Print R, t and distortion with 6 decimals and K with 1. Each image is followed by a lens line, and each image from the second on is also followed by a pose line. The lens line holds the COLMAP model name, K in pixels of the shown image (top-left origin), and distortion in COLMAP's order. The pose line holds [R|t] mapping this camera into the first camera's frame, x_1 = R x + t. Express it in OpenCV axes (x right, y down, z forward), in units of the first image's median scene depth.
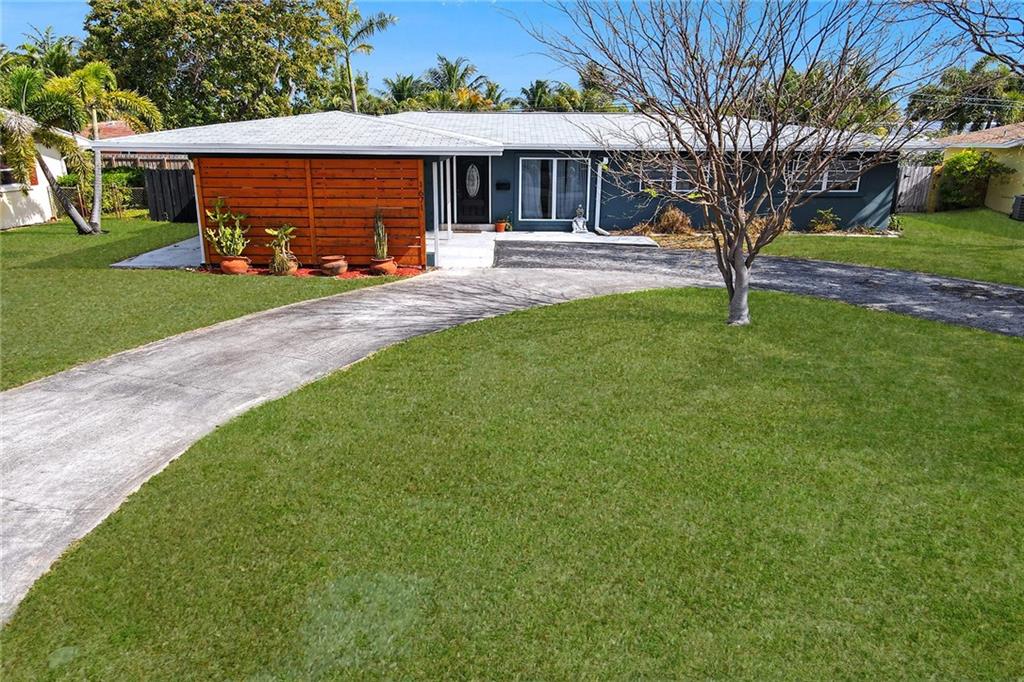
lens RADIAL K [[767.4, 0, 512.0], [0, 767.4, 341.0], [0, 0, 1]] dist [0.007287, 0.004548]
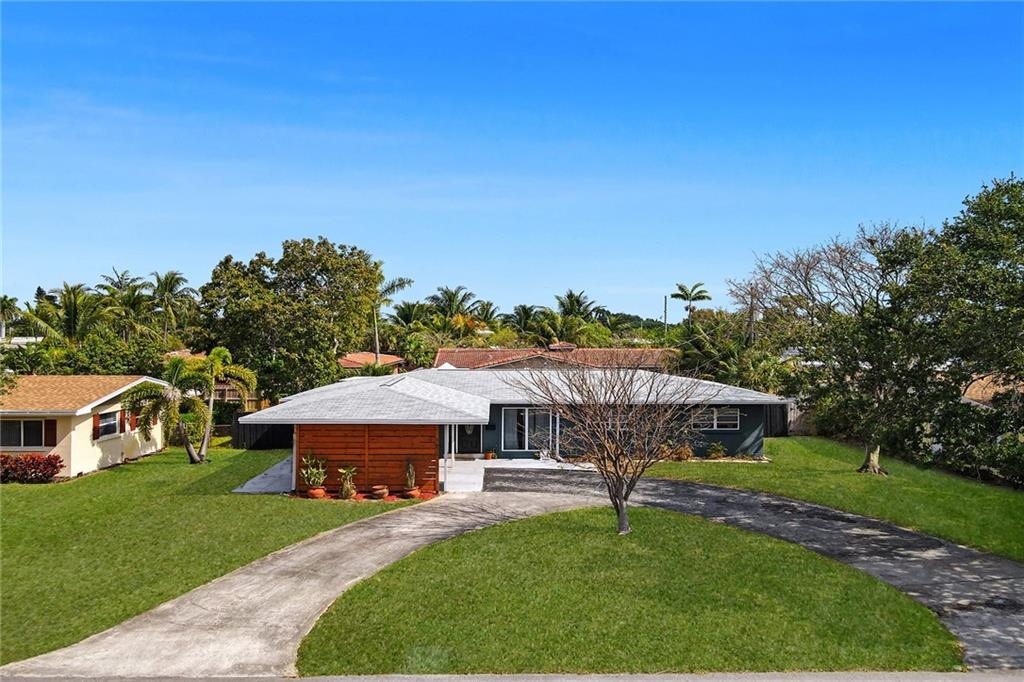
lens RADIAL K [[718.0, 0, 512.0], [0, 718.0, 341.0], [0, 0, 1]] dist [0.005082, 0.004265]
pose [[0.999947, -0.002496, 0.009971, 0.022219], [0.004976, 0.966361, -0.257139, -0.018721], [-0.008994, 0.257175, 0.966323, -0.495622]]
